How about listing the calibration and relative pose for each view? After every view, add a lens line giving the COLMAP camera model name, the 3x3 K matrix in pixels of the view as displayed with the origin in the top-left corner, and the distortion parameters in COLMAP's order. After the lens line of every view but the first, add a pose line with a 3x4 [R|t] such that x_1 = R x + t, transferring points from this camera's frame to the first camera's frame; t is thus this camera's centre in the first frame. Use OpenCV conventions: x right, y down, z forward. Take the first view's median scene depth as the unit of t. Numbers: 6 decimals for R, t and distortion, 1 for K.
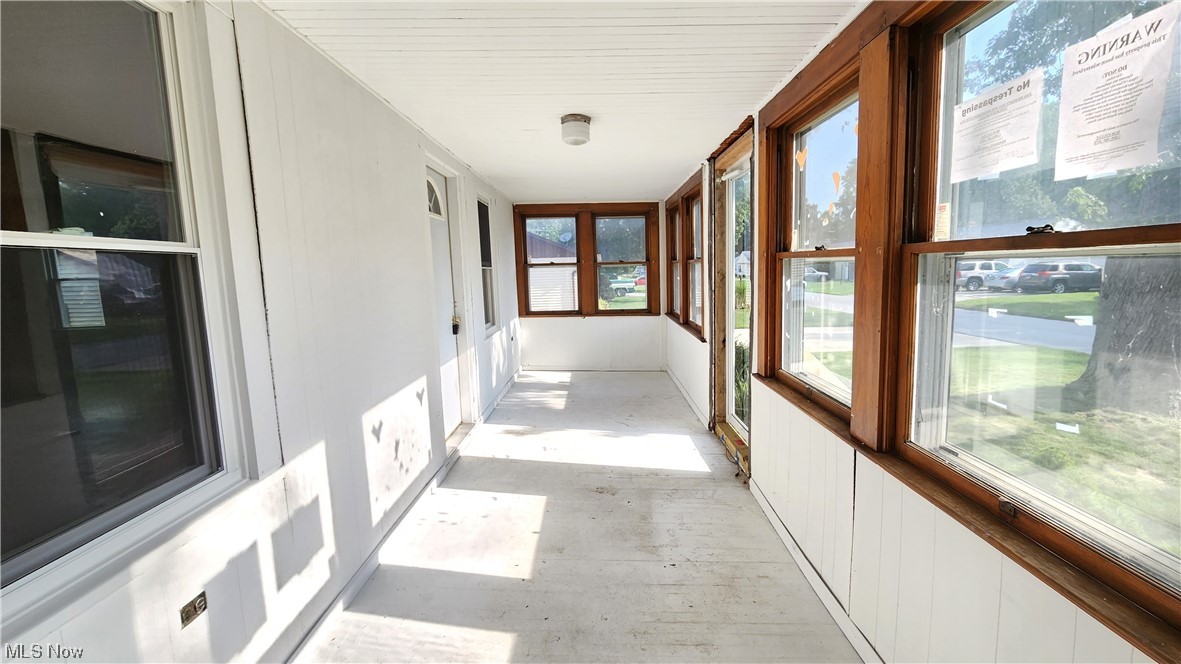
lens RADIAL K [[485.3, 0, 597.9], [0, 485.3, 325.0], [0, 0, 1]] dist [0.002703, 0.000318]
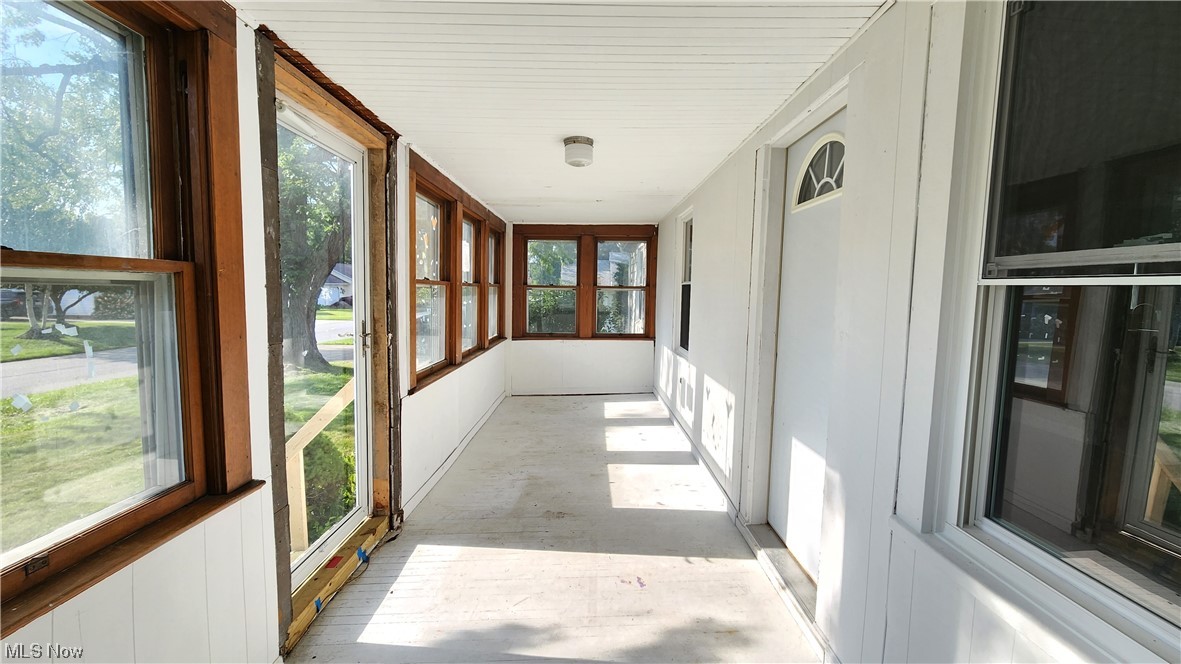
lens RADIAL K [[485.3, 0, 593.2], [0, 485.3, 332.6], [0, 0, 1]] dist [0.002703, 0.000318]
pose [[-0.999919, 0.012623, -0.001909, -0.073363], [0.011955, 0.978313, 0.206787, -0.251923], [0.004478, 0.206748, -0.978384, 2.131991]]
